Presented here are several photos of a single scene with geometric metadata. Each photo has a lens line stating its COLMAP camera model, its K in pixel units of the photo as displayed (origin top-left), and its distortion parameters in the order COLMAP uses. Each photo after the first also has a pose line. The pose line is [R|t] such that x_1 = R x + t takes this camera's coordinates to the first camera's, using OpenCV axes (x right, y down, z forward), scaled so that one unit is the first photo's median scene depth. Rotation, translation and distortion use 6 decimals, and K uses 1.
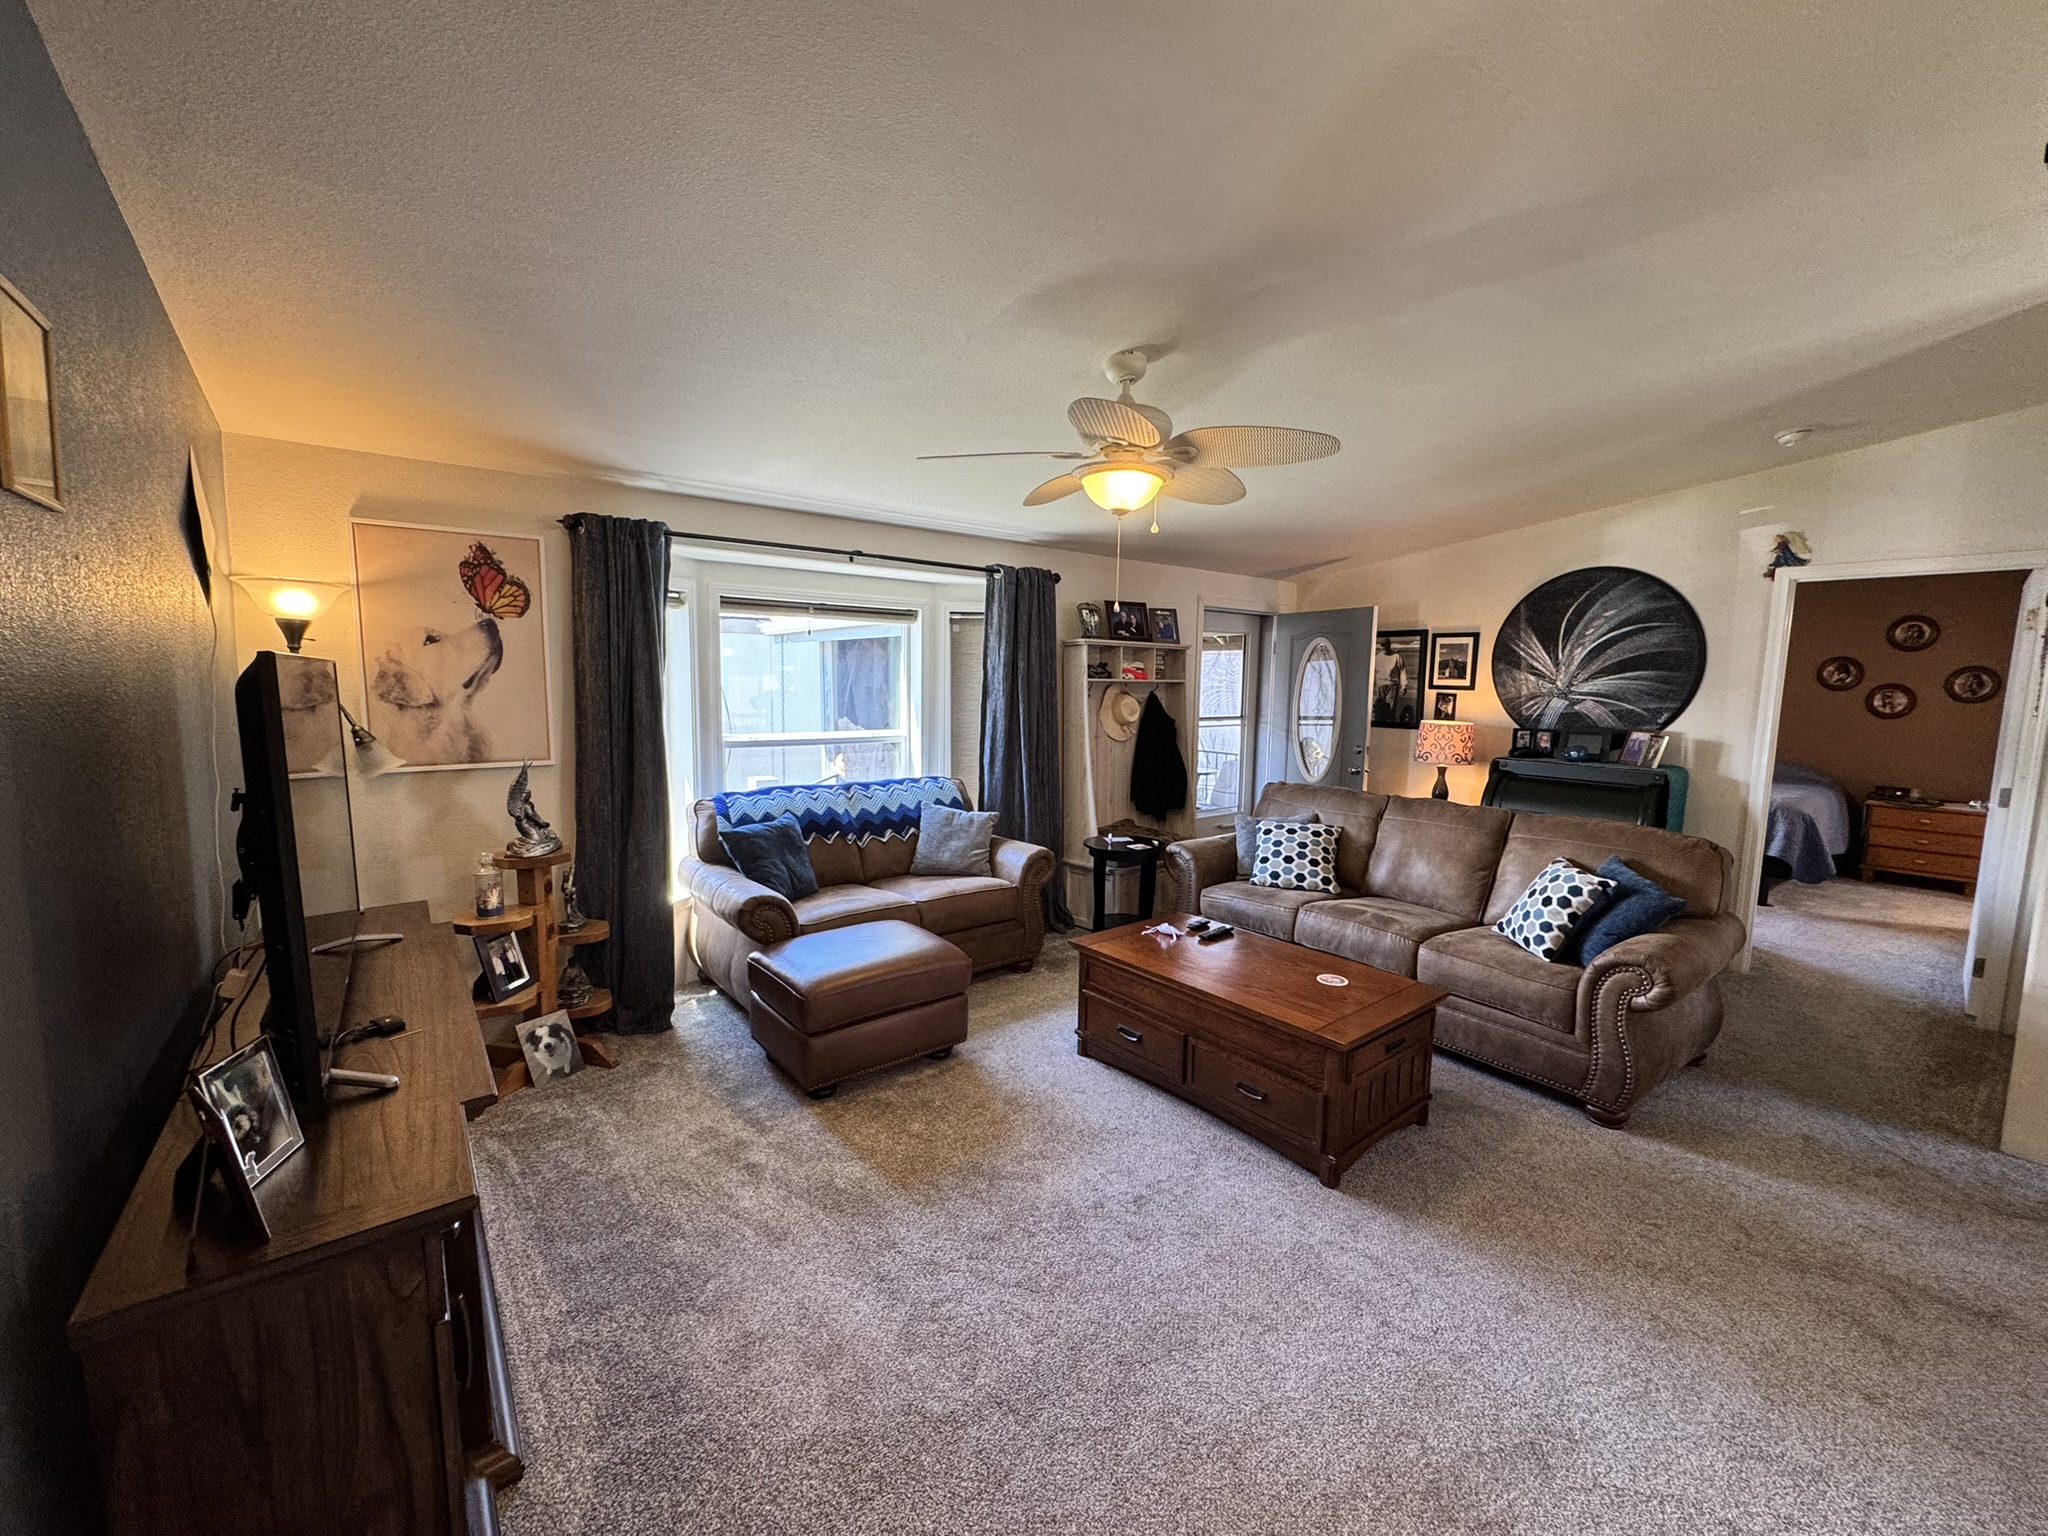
lens RADIAL K [[818.0, 0, 1023.7], [0, 818.0, 764.8], [0, 0, 1]] dist [-0.003381, 0.000171]
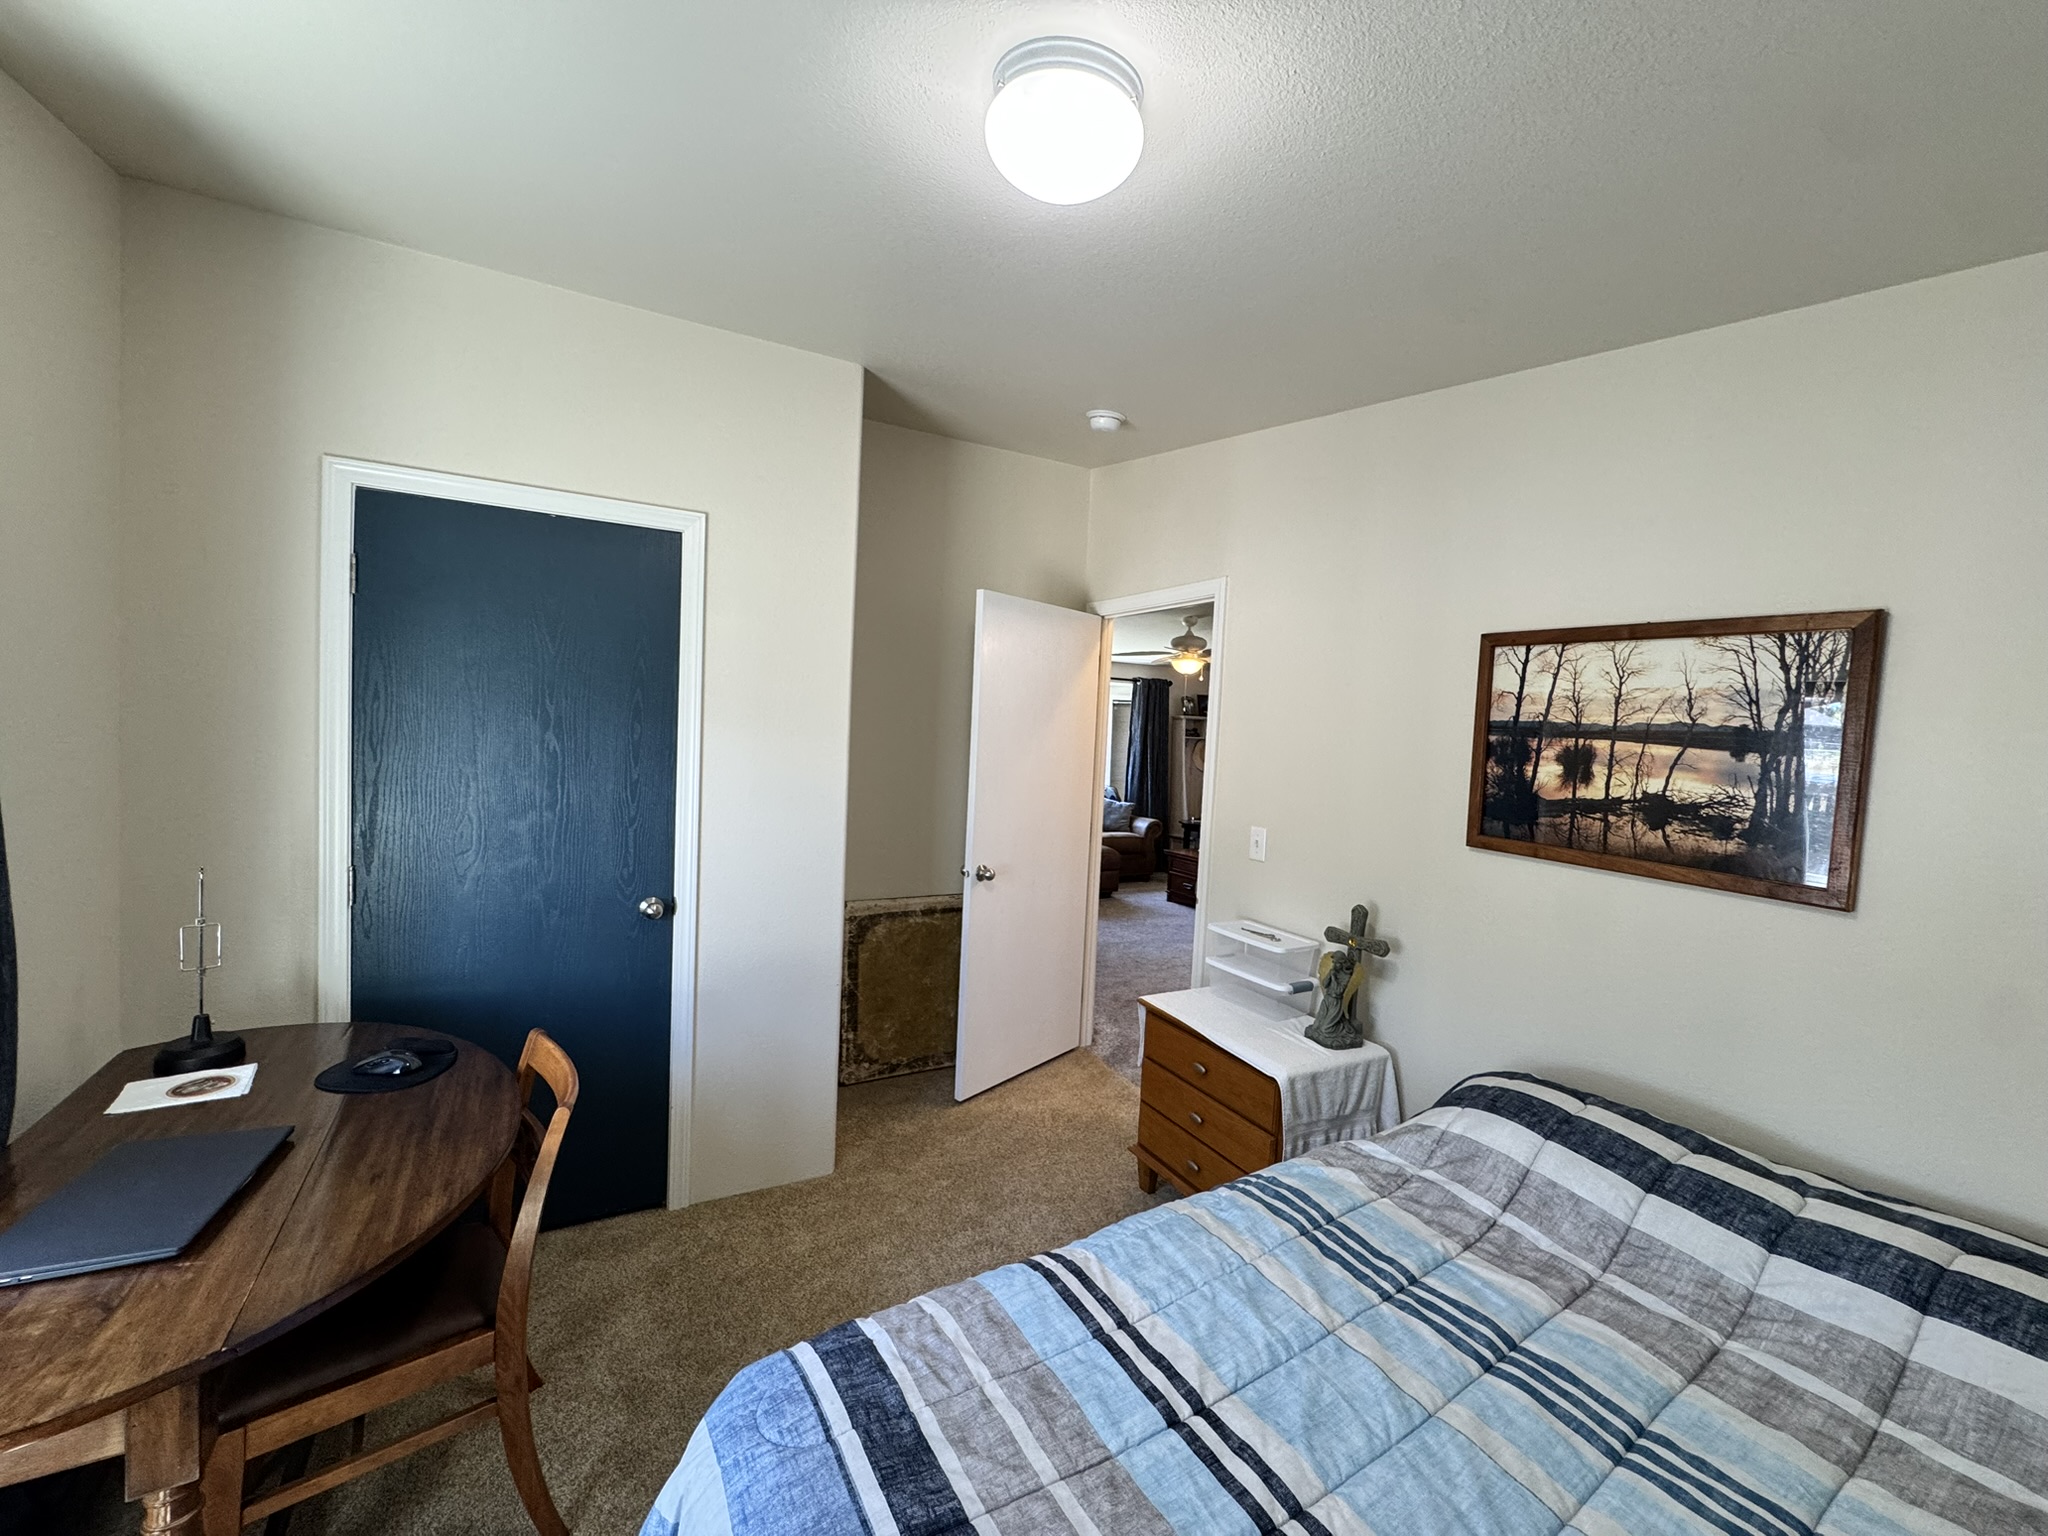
lens RADIAL K [[818.0, 0, 1023.7], [0, 818.0, 764.8], [0, 0, 1]] dist [-0.003381, 0.000171]
pose [[0.984979, 0.034579, -0.169177, 0.032242], [-0.044872, 0.997342, -0.057399, 0.081975], [0.166743, 0.064128, 0.983913, -0.889802]]
